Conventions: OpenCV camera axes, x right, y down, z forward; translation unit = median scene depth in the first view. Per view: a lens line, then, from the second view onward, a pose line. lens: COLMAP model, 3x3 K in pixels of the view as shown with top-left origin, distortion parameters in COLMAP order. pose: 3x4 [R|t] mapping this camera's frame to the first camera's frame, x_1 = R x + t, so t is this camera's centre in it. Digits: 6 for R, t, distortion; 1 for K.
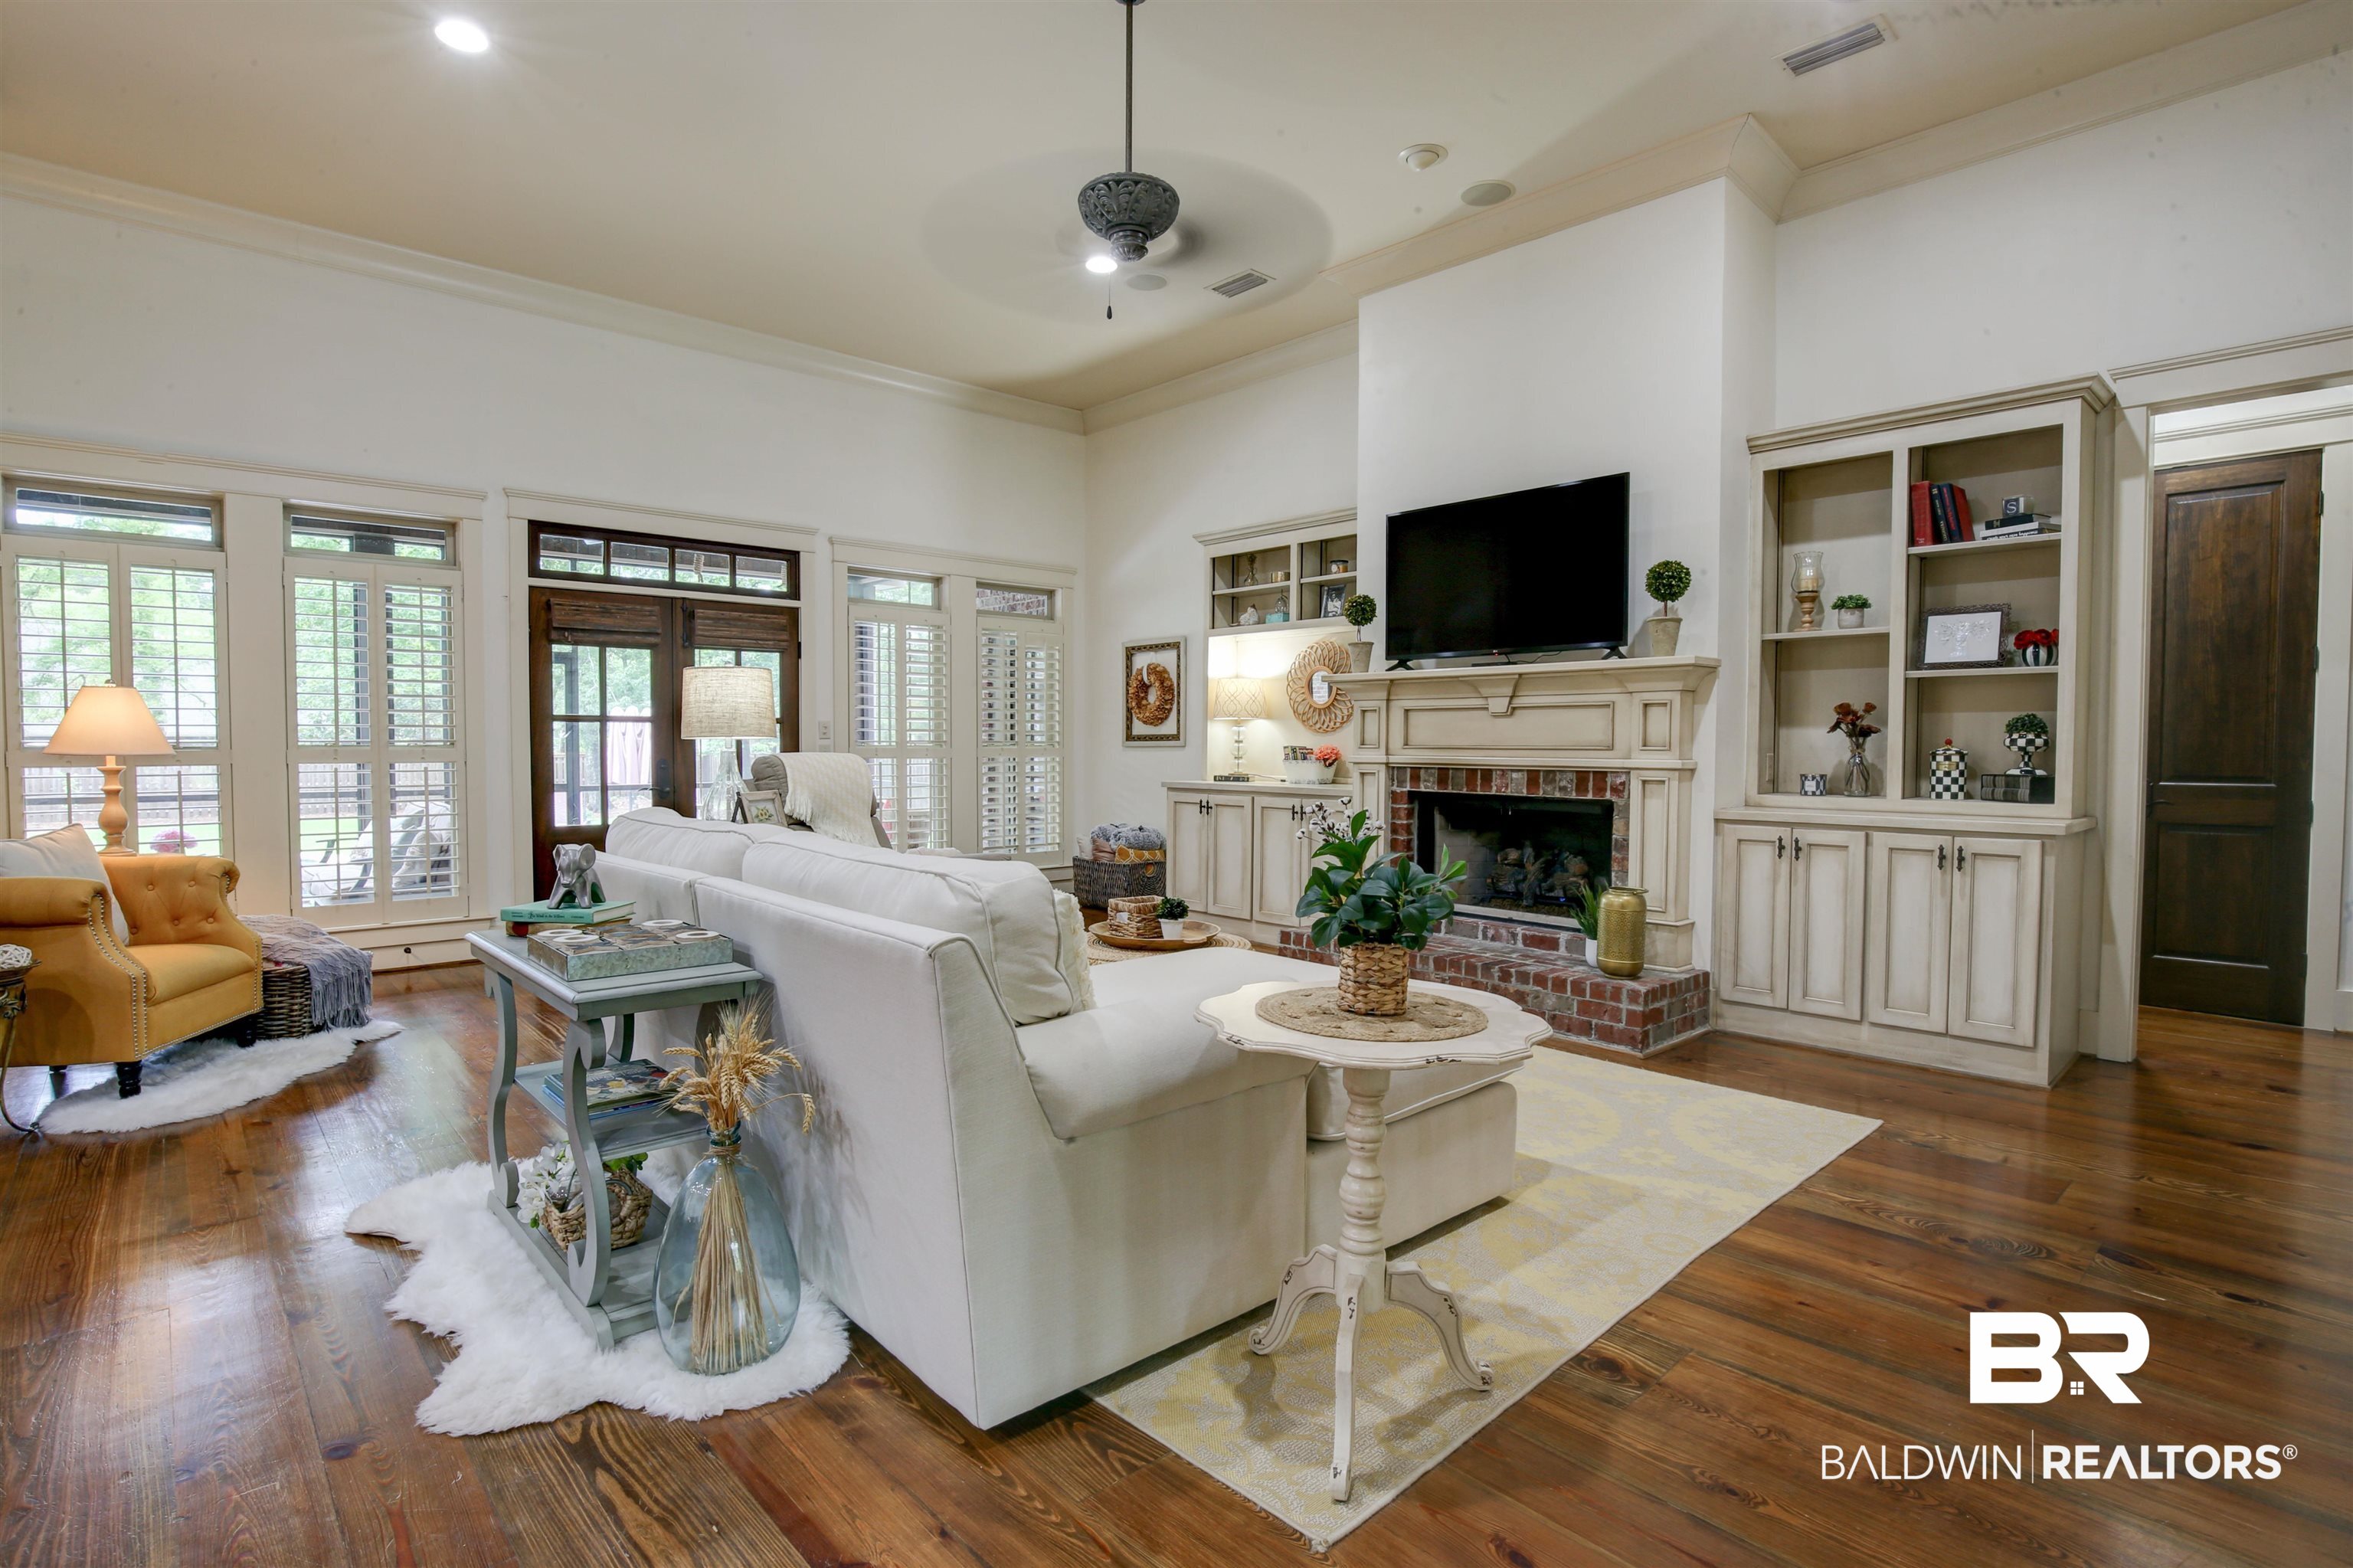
lens RADIAL K [[1148.2, 0, 1176.5], [0, 1148.2, 784.0], [0, 0, 1]] dist [-0.023834, 0.000084]
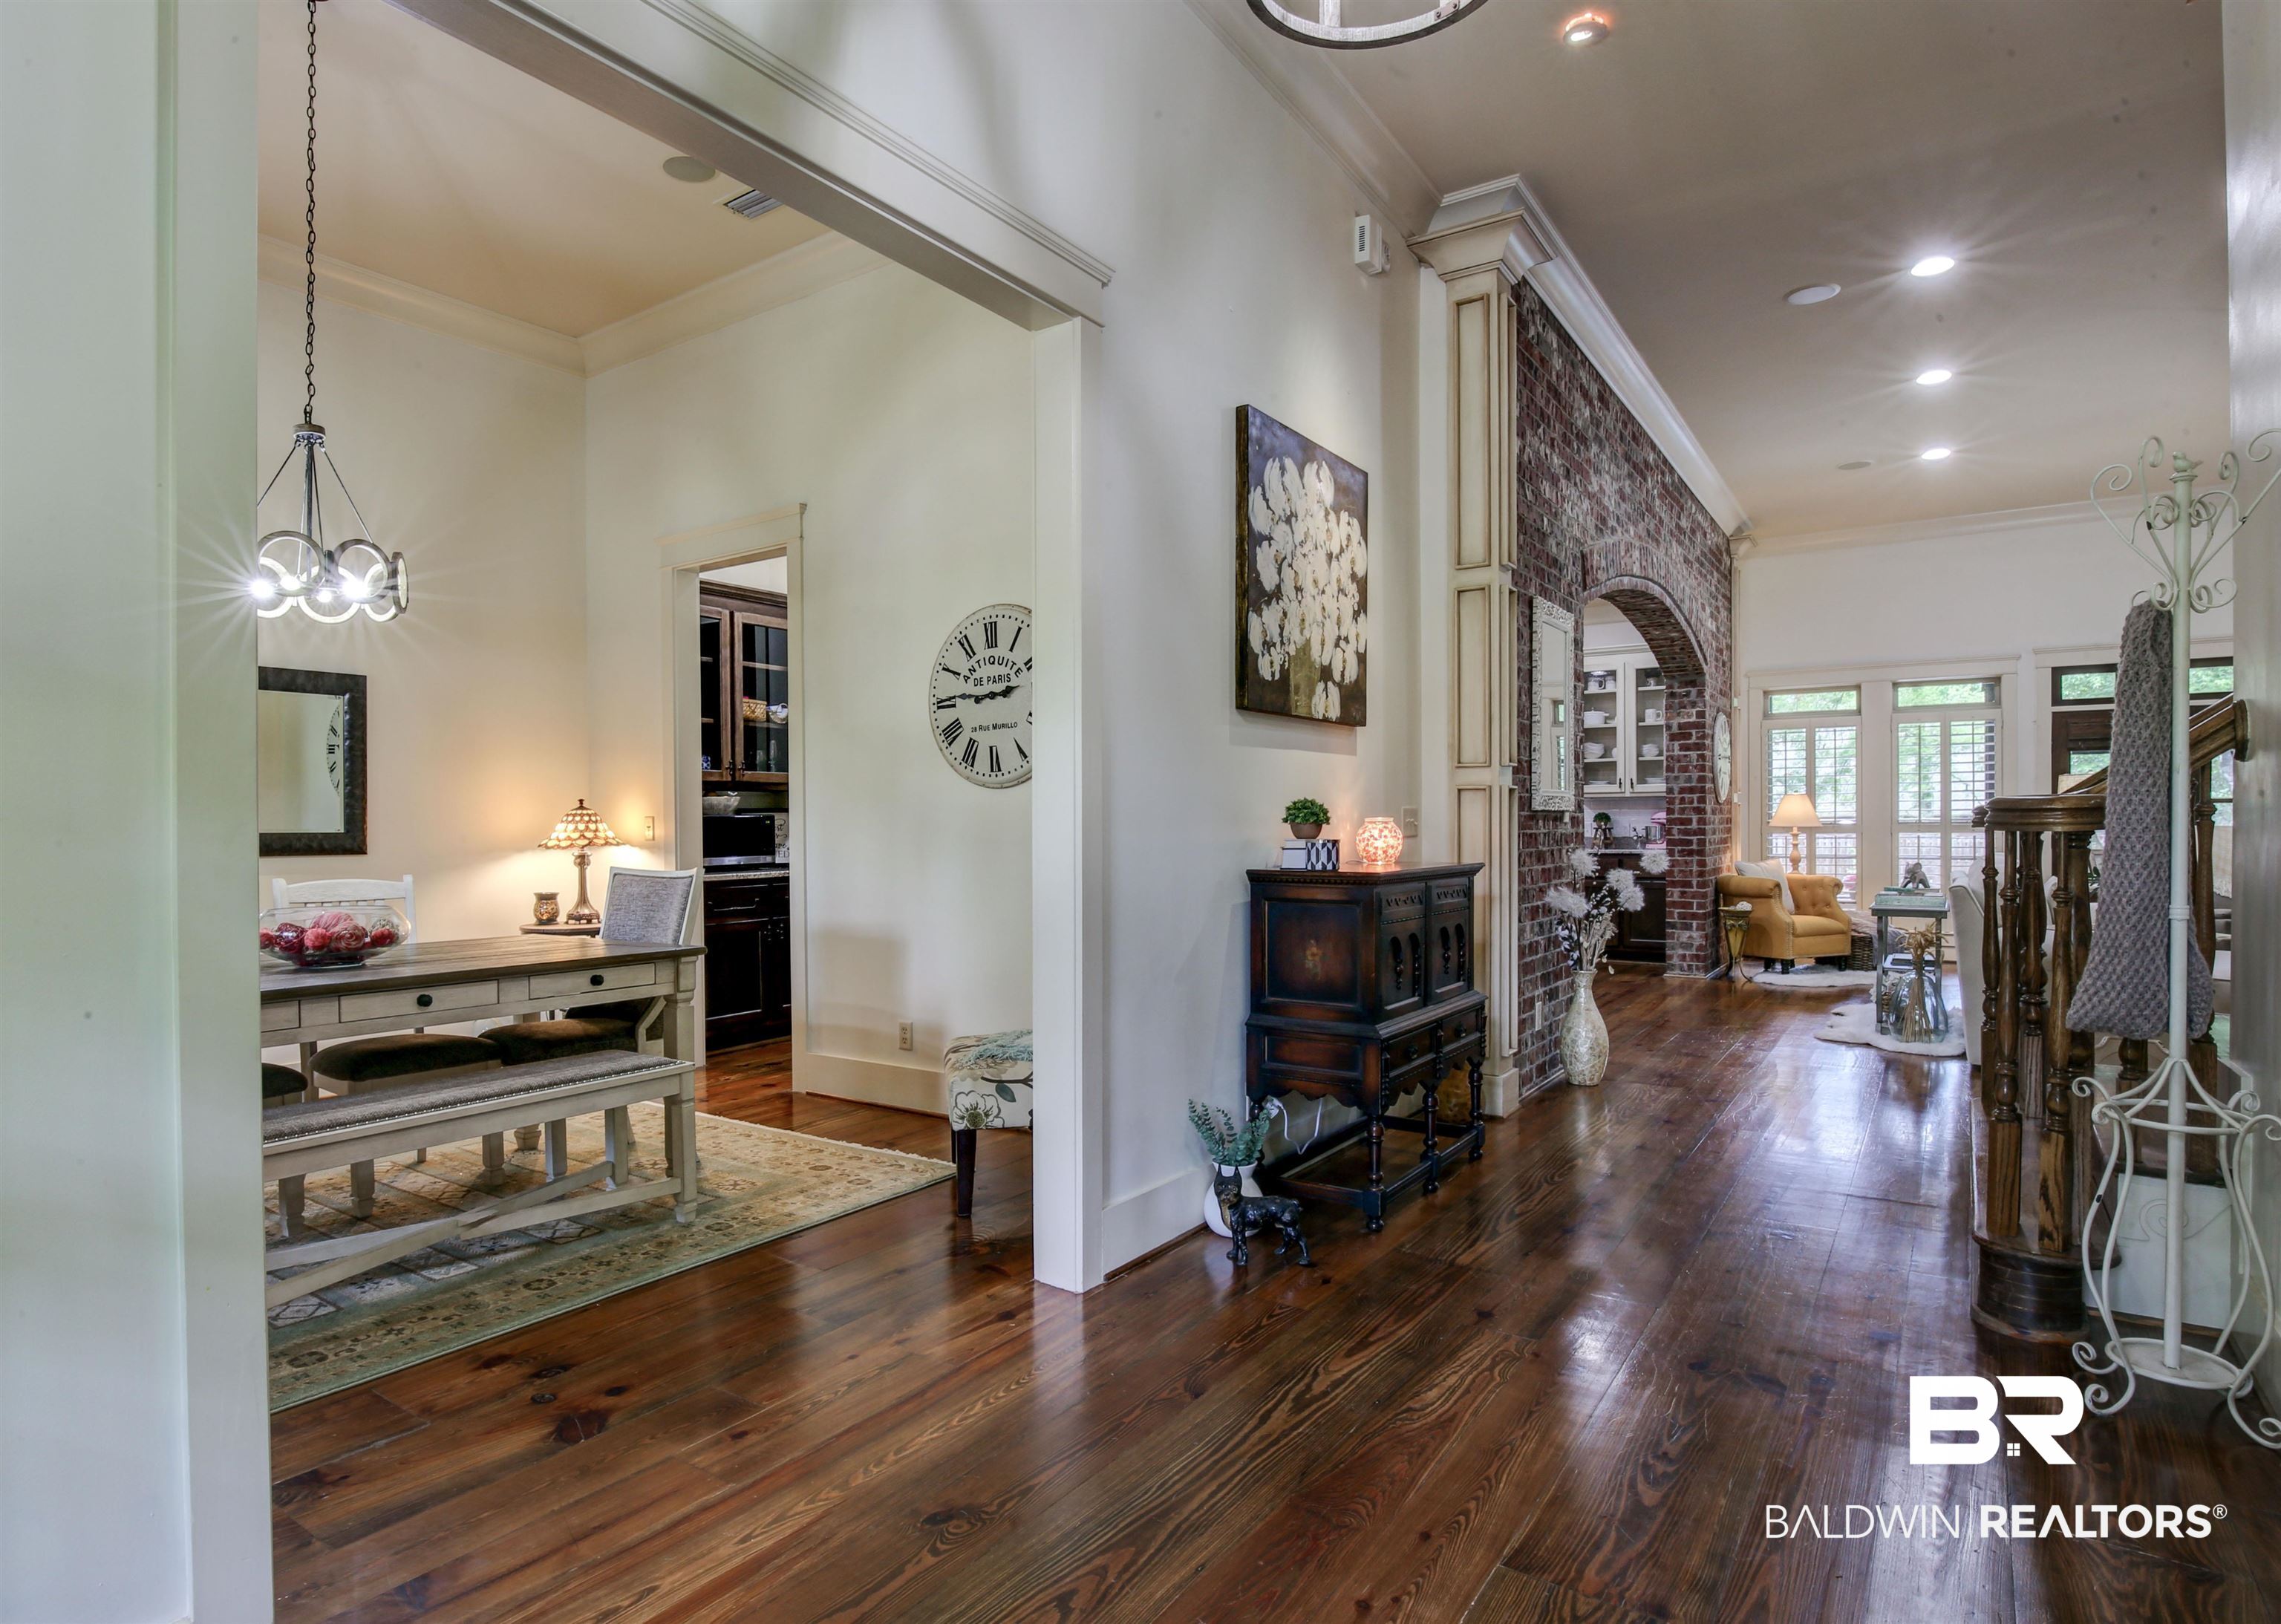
lens RADIAL K [[1252.2, 0, 1140.5], [0, 1252.2, 812.0], [0, 0, 1]] dist [0.001173, 0.000529]
pose [[0.254955, -0.010989, -0.966891, 1.014252], [-0.031015, 0.999328, -0.019535, 0.029603], [0.966455, 0.034969, 0.254443, -0.786274]]
